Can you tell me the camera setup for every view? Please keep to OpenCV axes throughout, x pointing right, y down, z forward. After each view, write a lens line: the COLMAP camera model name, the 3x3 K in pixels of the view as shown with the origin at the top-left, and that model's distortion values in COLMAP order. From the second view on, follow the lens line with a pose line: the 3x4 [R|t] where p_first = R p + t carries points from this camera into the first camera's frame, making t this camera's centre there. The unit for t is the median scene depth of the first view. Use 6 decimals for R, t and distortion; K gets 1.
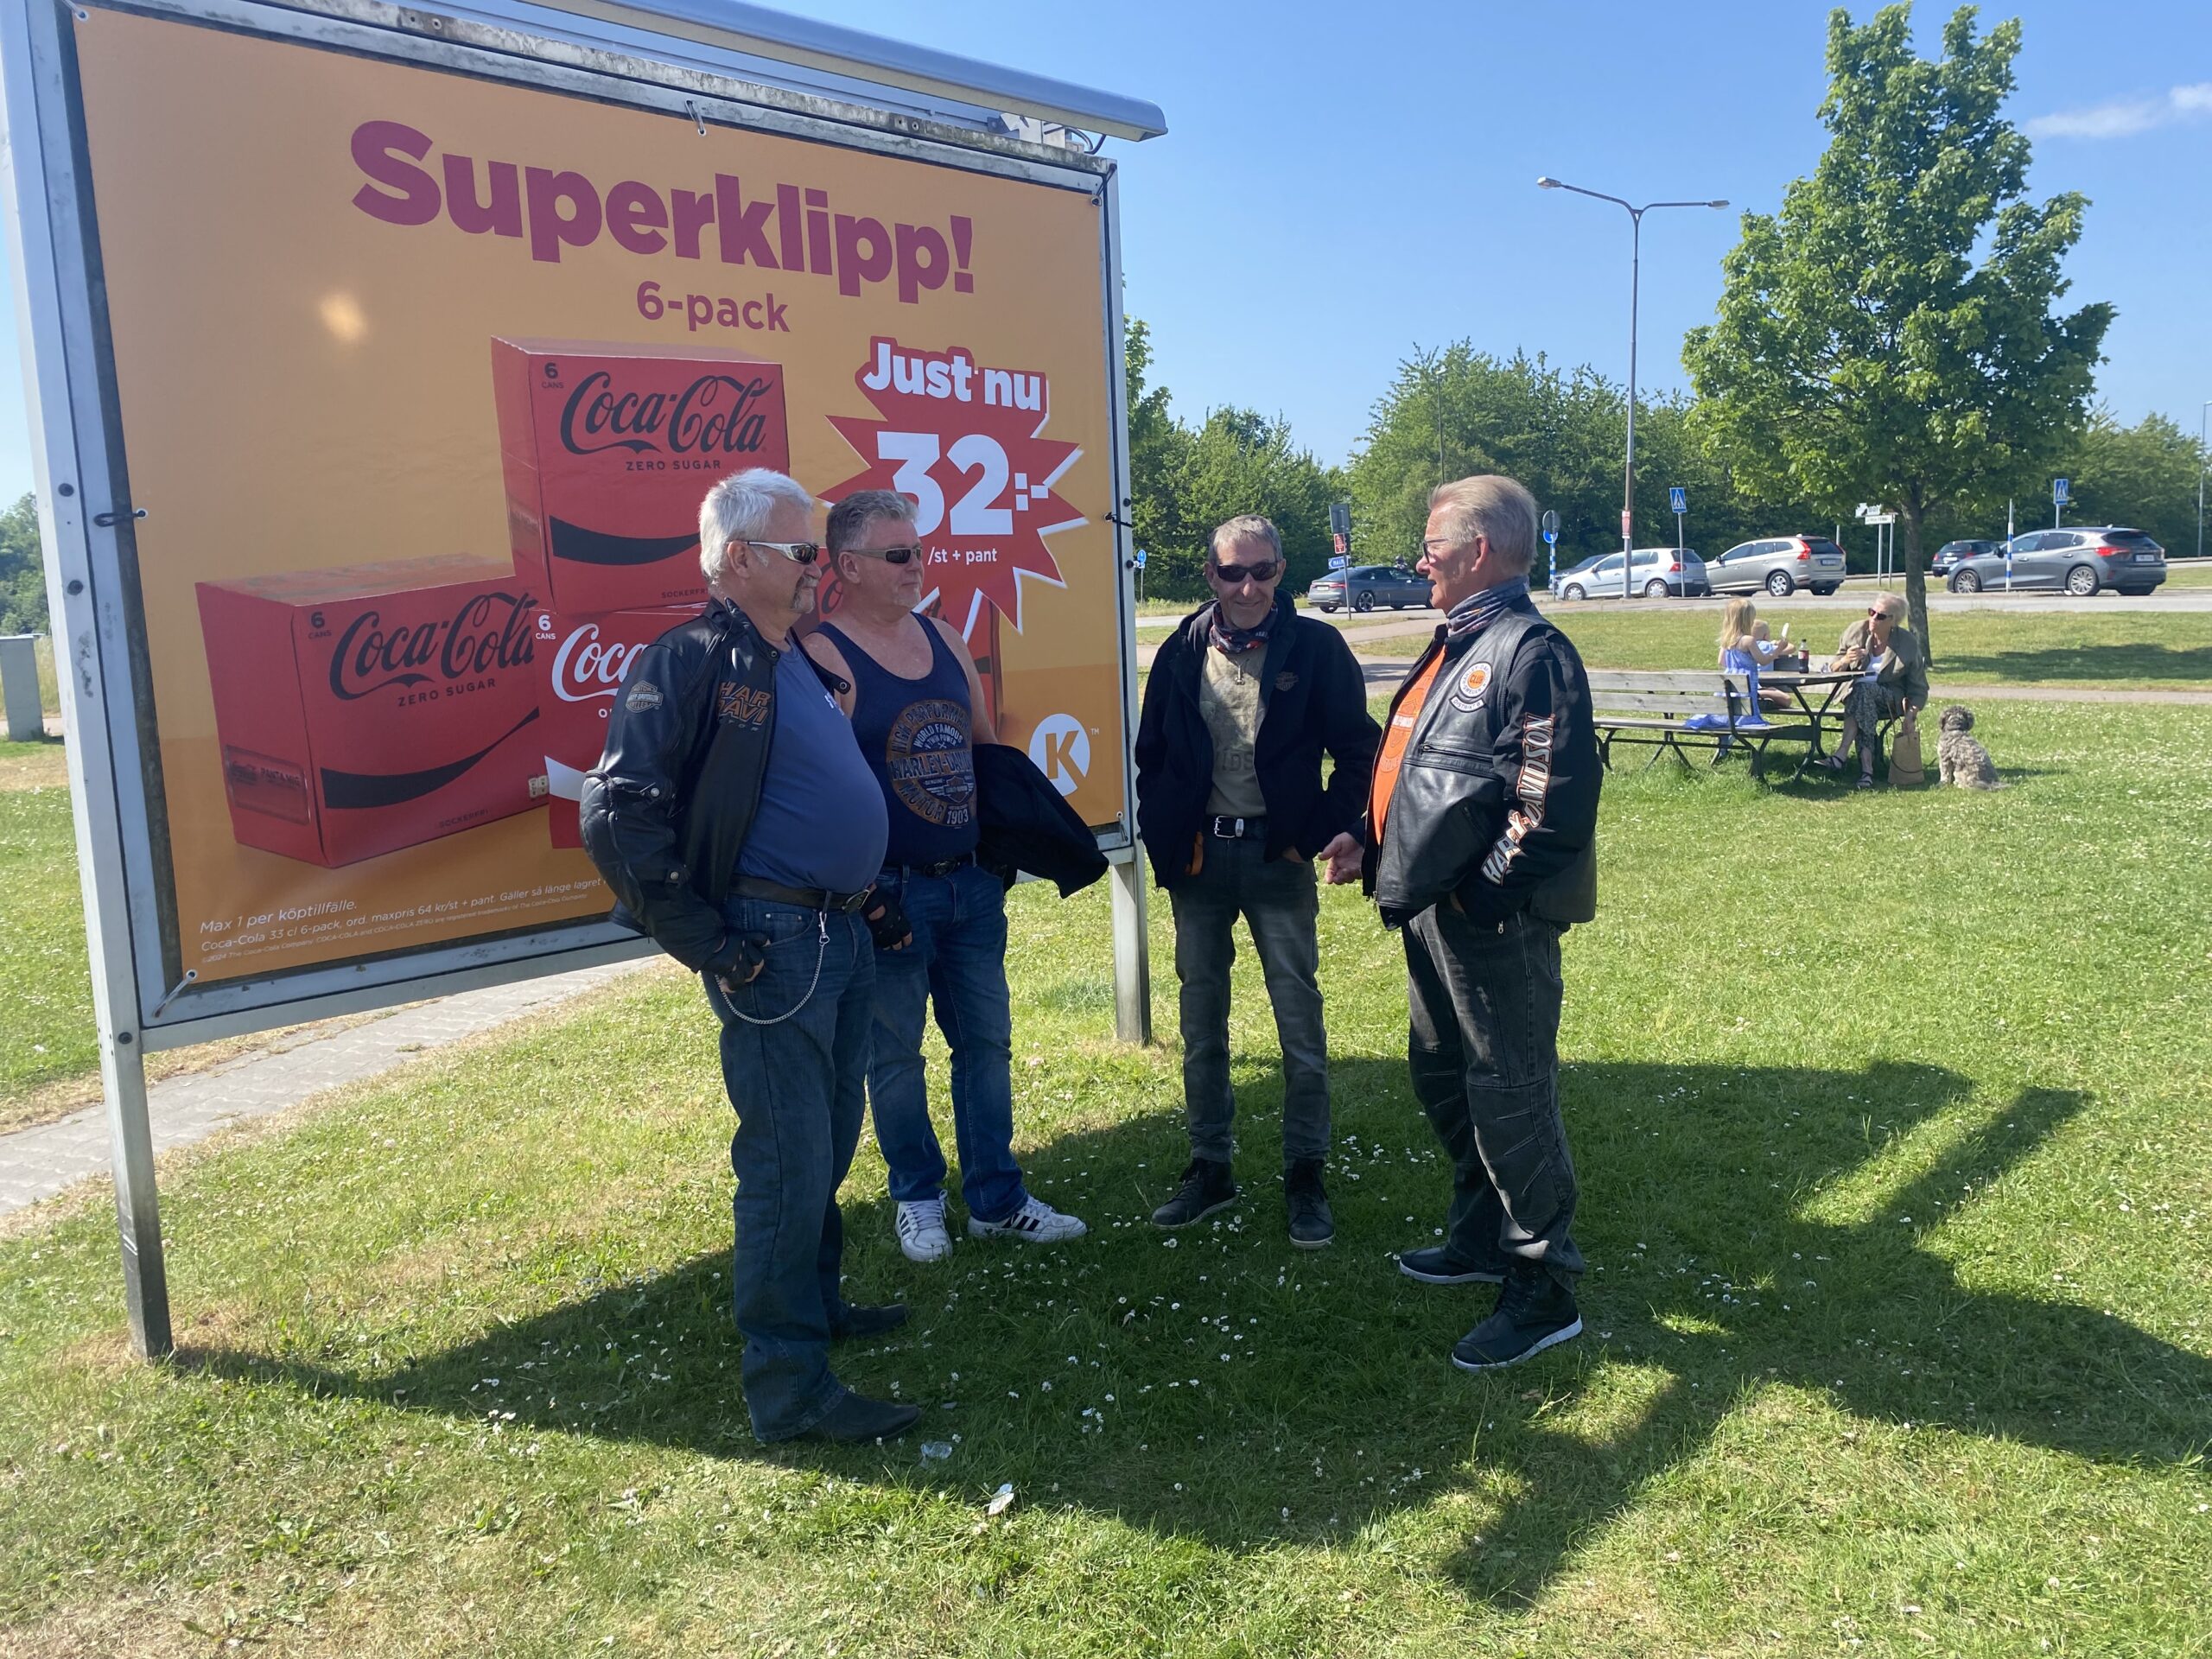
lens RADIAL K [[1680.0, 0, 1084.9], [0, 1680.0, 806.7], [0, 0, 1]] dist [0.038246, -0.036138]
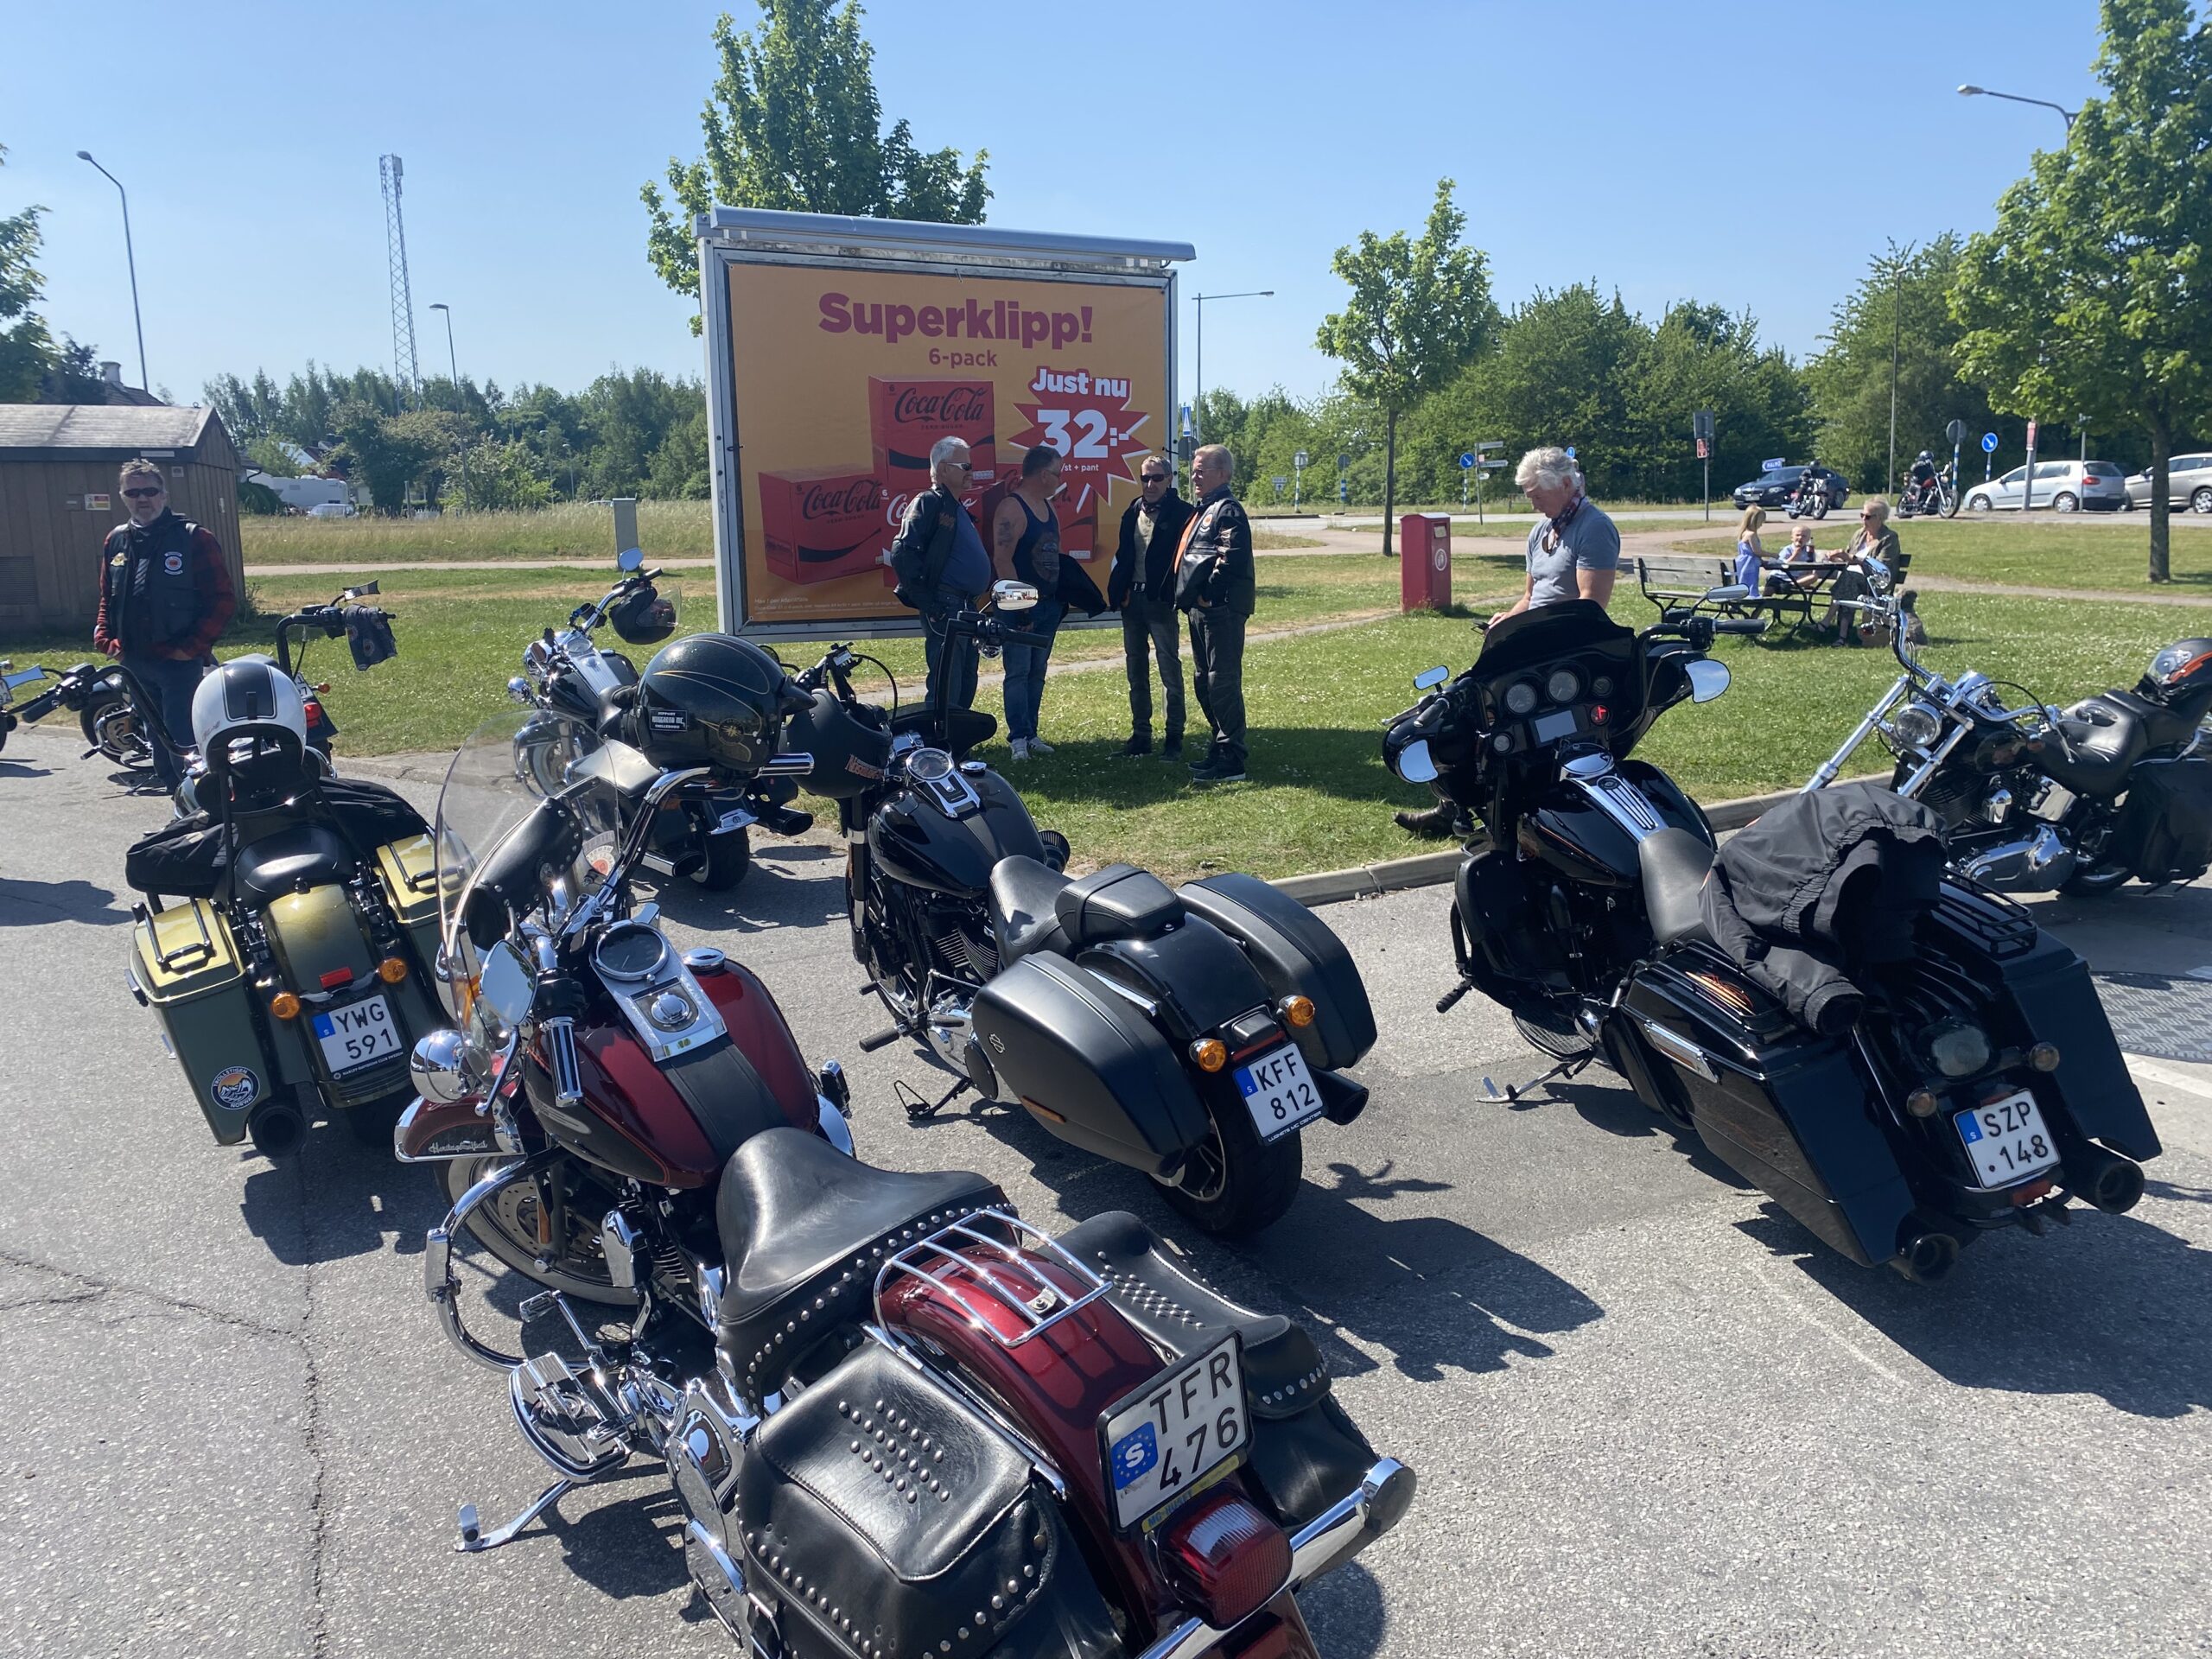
lens RADIAL K [[1680.0, 0, 1113.6], [0, 1680.0, 834.7], [0, 0, 1]] dist [0.038246, -0.036138]
pose [[0.966493, 0.080561, -0.243725, 0.580341], [-0.061150, 0.994399, 0.086200, 0.141046], [0.249304, -0.068407, 0.966006, -1.197588]]
